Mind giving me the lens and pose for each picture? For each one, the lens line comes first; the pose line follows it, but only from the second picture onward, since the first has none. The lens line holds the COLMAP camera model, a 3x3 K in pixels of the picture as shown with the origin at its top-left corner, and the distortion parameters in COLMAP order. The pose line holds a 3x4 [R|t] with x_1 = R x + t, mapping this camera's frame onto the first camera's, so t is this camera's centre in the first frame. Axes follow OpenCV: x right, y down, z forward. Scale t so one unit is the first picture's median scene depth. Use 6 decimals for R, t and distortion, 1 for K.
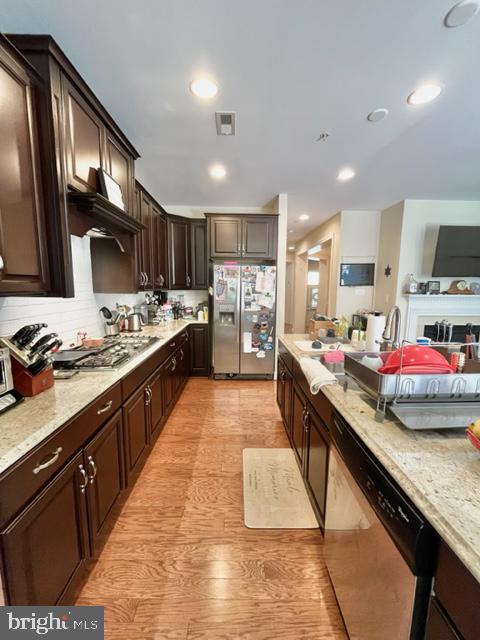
lens RADIAL K [[256.9, 0, 240.0], [0, 256.9, 322.2], [0, 0, 1]] dist [-0.015577, -0.000413]
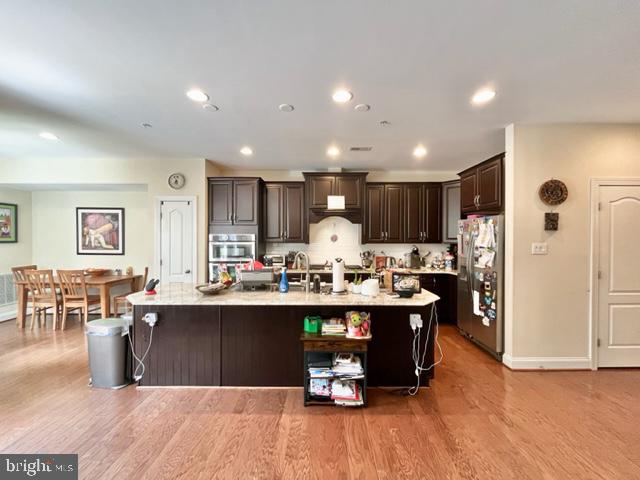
lens RADIAL K [[256.9, 0, 321.8], [0, 256.9, 237.8], [0, 0, 1]] dist [-0.015577, -0.000413]
pose [[-0.009837, -0.011127, -0.999890, 0.928677], [-0.139471, 0.990179, -0.009647, -0.061083], [0.990177, 0.139361, -0.011292, 0.456121]]
